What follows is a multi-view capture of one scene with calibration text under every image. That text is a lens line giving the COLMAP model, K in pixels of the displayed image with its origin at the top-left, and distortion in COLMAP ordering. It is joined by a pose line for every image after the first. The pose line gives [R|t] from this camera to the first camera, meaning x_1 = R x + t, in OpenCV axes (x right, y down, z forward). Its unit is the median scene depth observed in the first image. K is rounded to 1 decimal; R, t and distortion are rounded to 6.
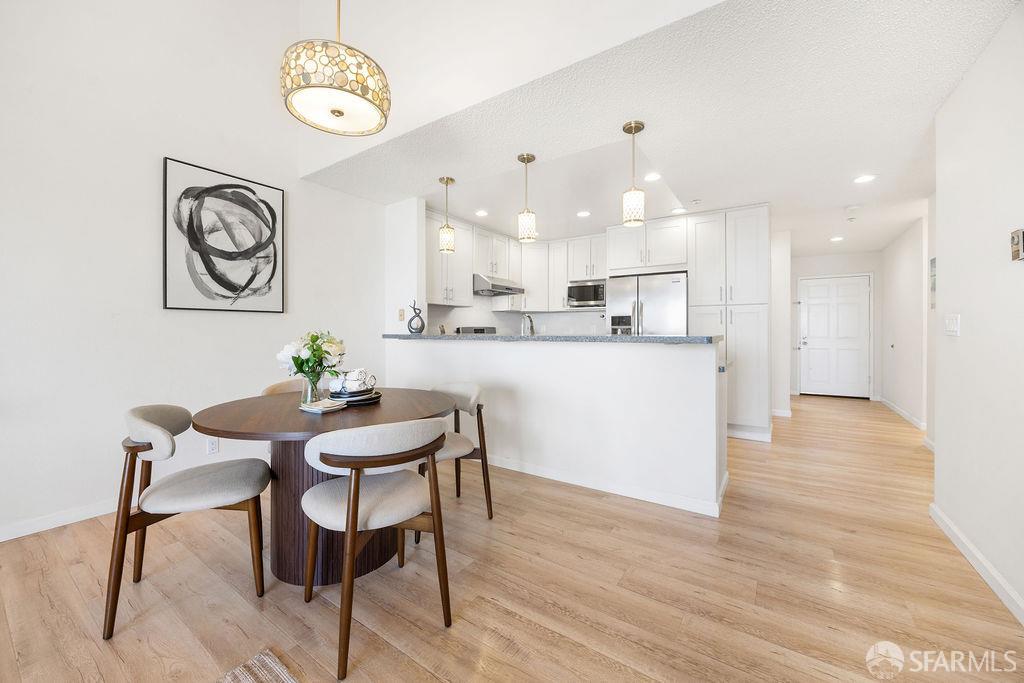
lens RADIAL K [[399.7, 0, 511.5], [0, 399.7, 332.6], [0, 0, 1]] dist [-0.001686, -0.000086]
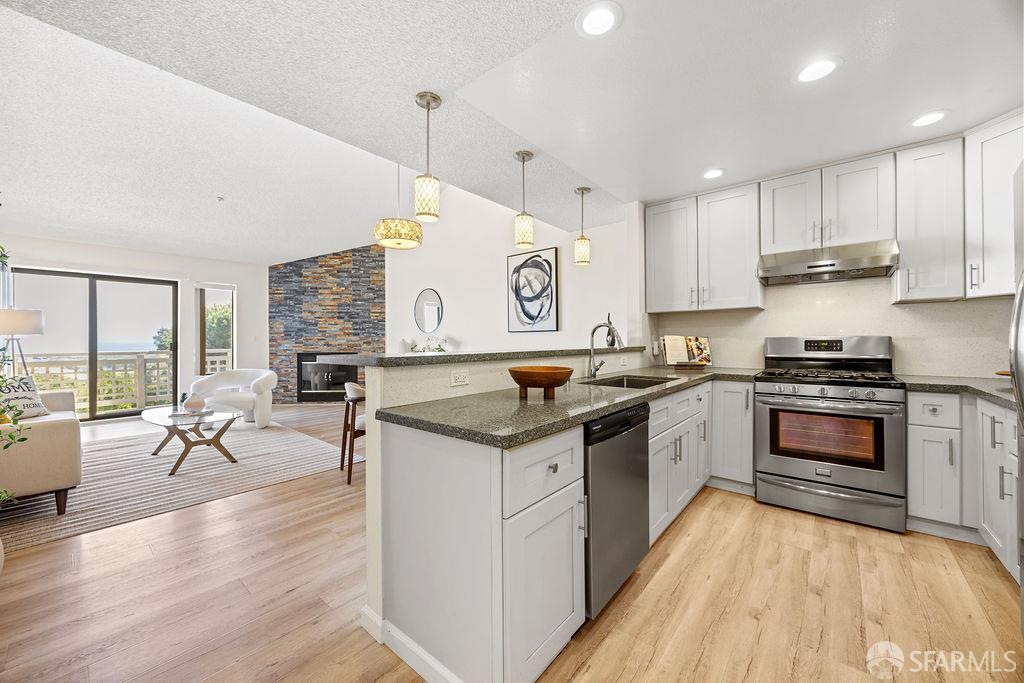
lens RADIAL K [[388.5, 0, 513.7], [0, 388.5, 340.5], [0, 0, 1]] dist [-0.005731, -0.000160]
pose [[-0.107087, -0.000163, -0.994250, 0.929332], [0.003259, 0.999995, -0.000515, -0.016101], [0.994244, -0.003295, -0.107086, 1.079678]]
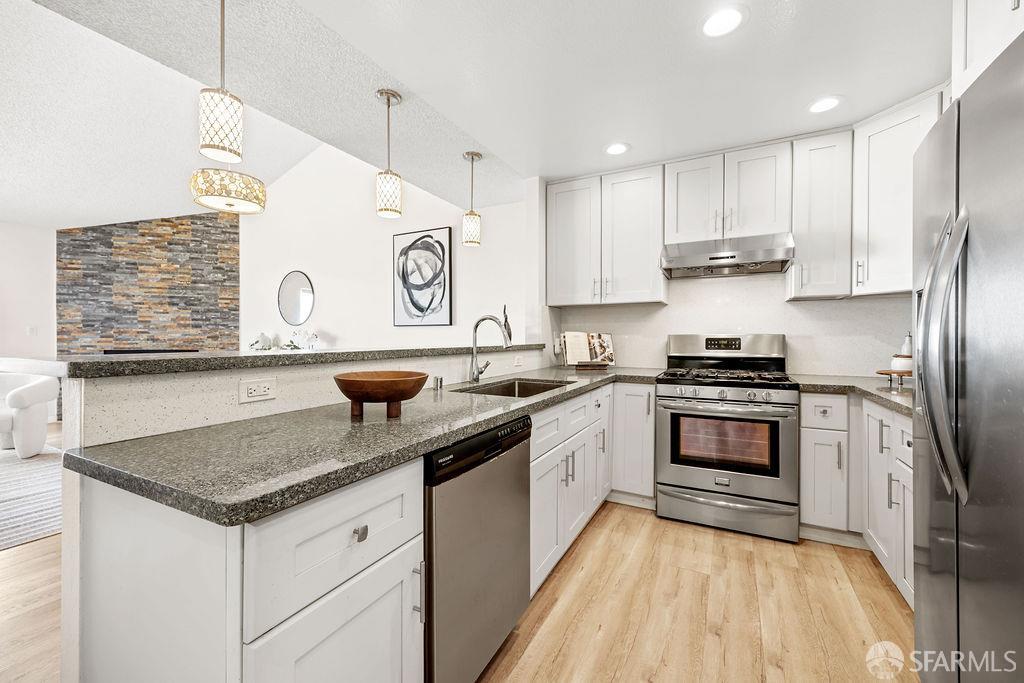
lens RADIAL K [[414.0, 0, 519.9], [0, 414.0, 338.7], [0, 0, 1]] dist [0.003504, -0.000263]
pose [[0.114380, 0.005305, -0.993423, 0.797858], [-0.004709, 0.999977, 0.004798, -0.015909], [0.993426, 0.004129, 0.114402, 1.158943]]
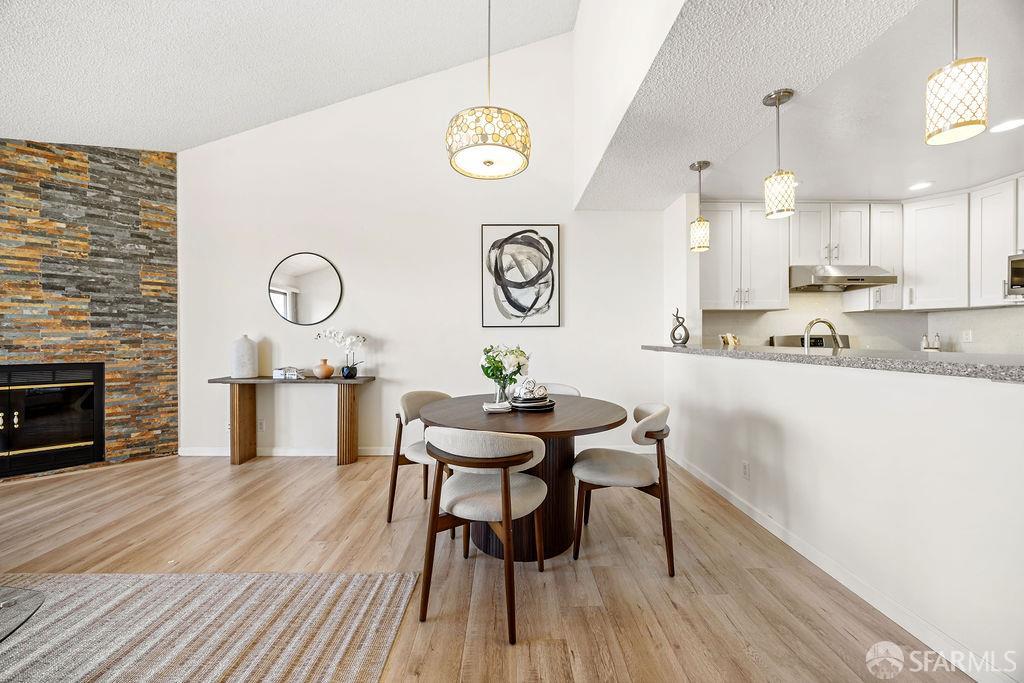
lens RADIAL K [[388.5, 0, 513.7], [0, 388.5, 340.5], [0, 0, 1]] dist [-0.005731, -0.000160]
pose [[0.576078, 0.002524, -0.817391, 0.329676], [0.001609, 0.999990, 0.004221, -0.014443], [0.817393, -0.003747, 0.576068, 0.232154]]
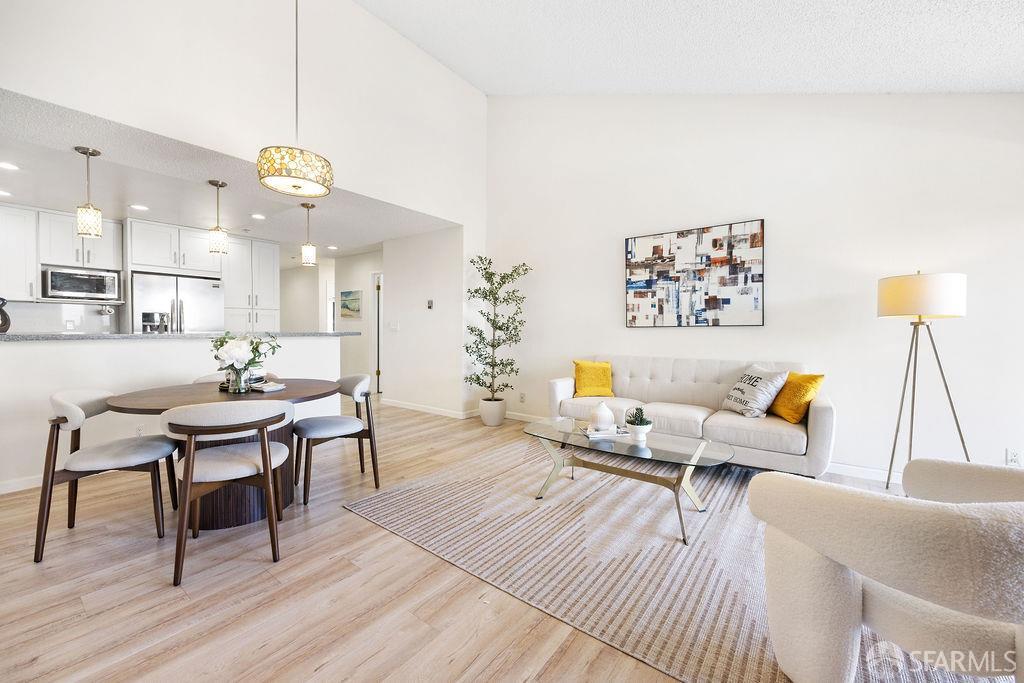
lens RADIAL K [[399.7, 0, 511.5], [0, 399.7, 332.6], [0, 0, 1]] dist [-0.001686, -0.000086]
pose [[0.050710, -0.013413, 0.998623, -1.115290], [-0.004282, 0.999898, 0.013647, -0.015393], [-0.998704, -0.004969, 0.050647, 0.069994]]
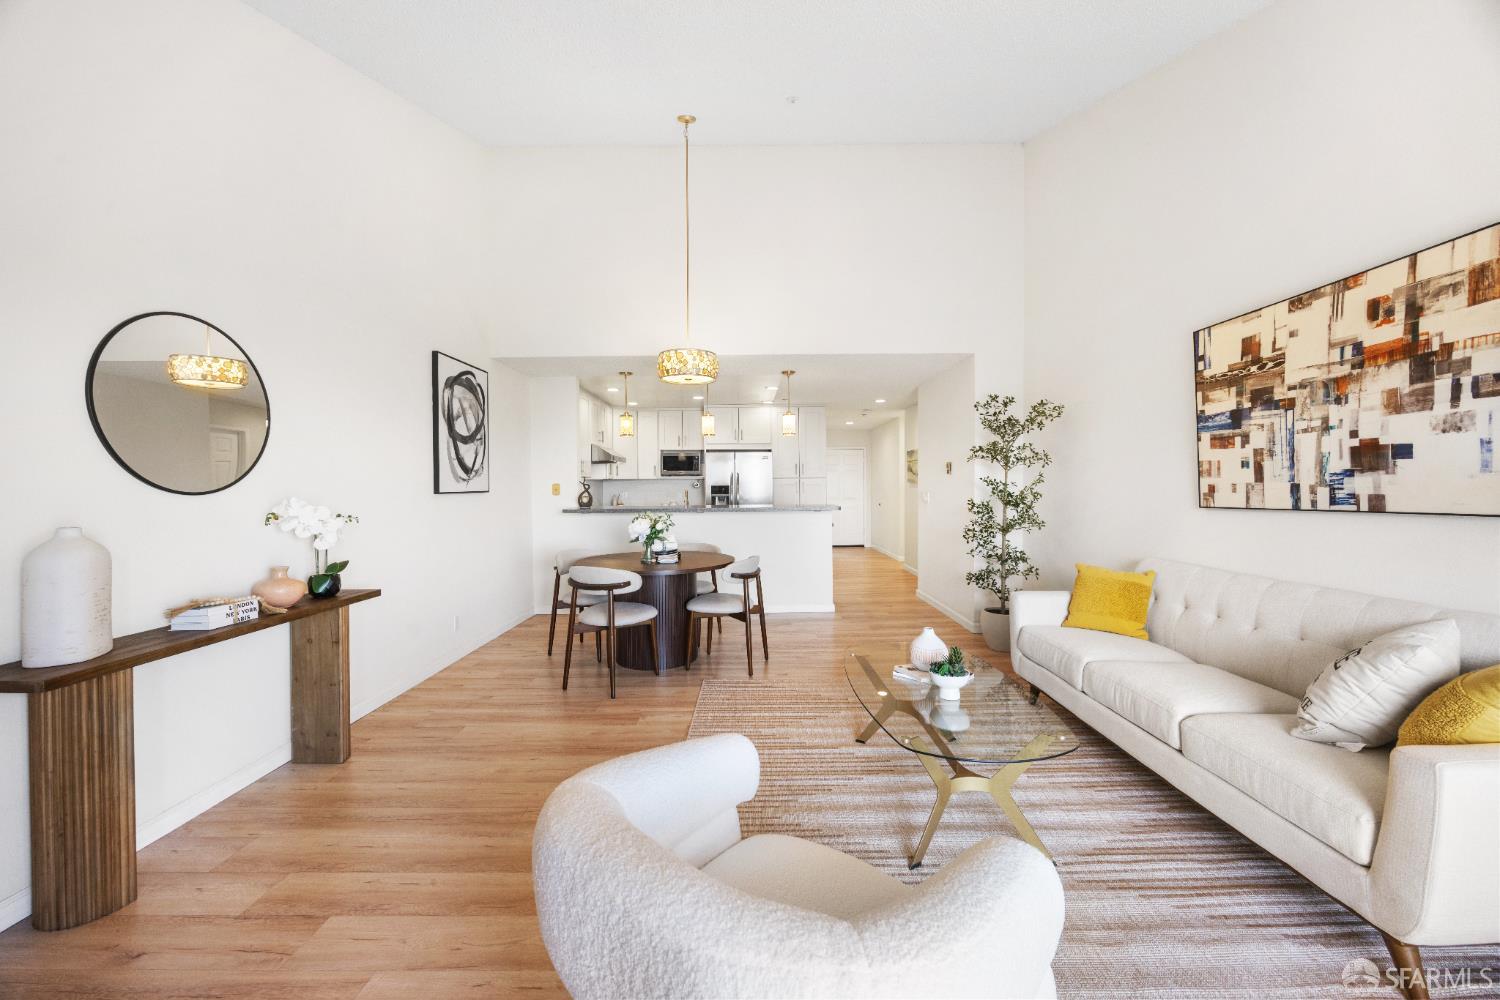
lens RADIAL K [[561.0, 0, 759.7], [0, 561.0, 492.3], [0, 0, 1]] dist [-0.000476, -0.000083]
pose [[0.820551, -0.014160, 0.571397, -0.892038], [0.010046, 0.999896, 0.010353, -0.061725], [-0.571484, -0.002755, 0.820608, -0.626639]]
